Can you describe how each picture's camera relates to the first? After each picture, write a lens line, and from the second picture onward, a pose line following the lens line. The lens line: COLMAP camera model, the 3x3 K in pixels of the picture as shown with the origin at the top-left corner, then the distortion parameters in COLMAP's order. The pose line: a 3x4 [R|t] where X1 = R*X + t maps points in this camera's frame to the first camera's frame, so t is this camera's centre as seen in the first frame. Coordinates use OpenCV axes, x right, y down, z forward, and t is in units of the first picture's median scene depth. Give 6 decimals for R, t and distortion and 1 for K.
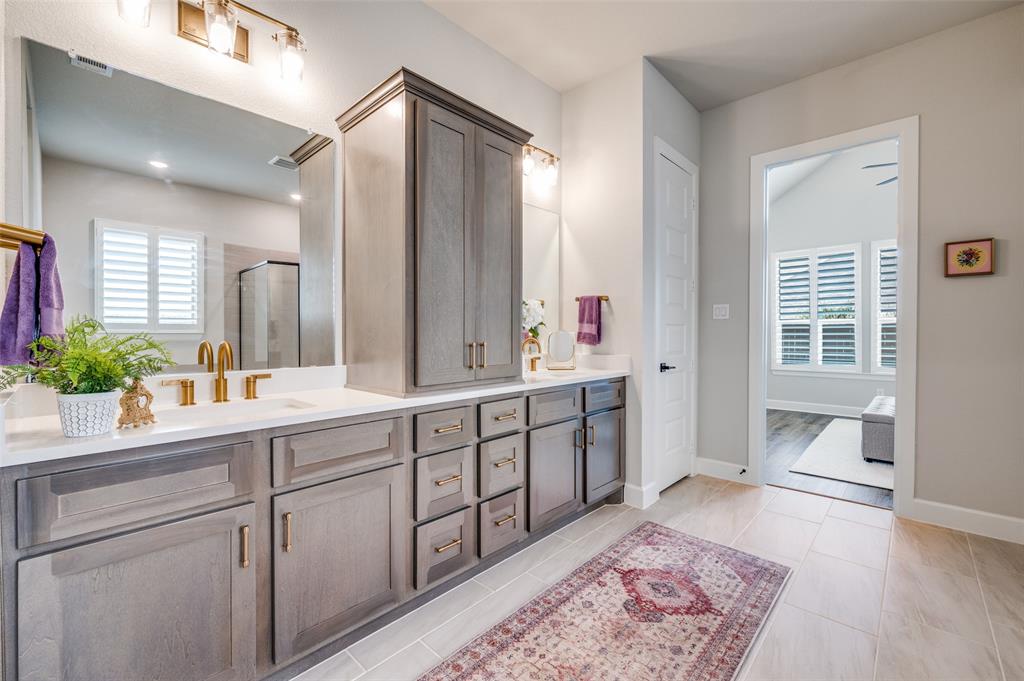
lens RADIAL K [[435.0, 0, 514.6], [0, 435.0, 339.2], [0, 0, 1]] dist [0.014018, 0.000173]
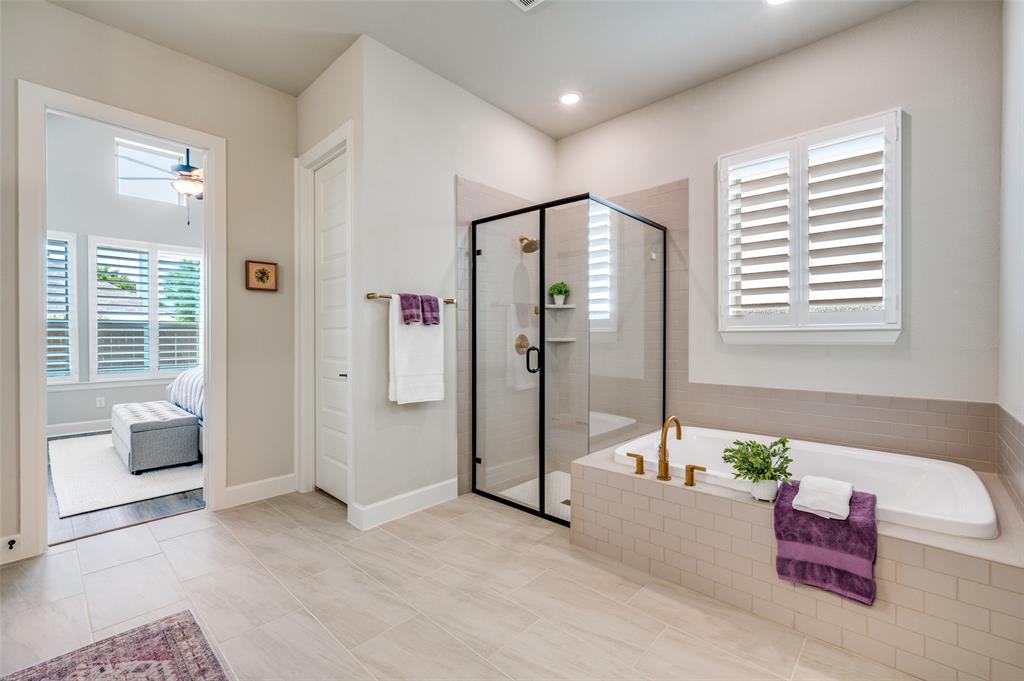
lens RADIAL K [[435.0, 0, 515.1], [0, 435.0, 338.3], [0, 0, 1]] dist [0.014018, 0.000173]
pose [[-0.000807, 0.004609, 0.999989, -0.192400], [0.009517, 0.999944, -0.004601, 0.002287], [-0.999954, 0.009513, -0.000851, 0.296666]]
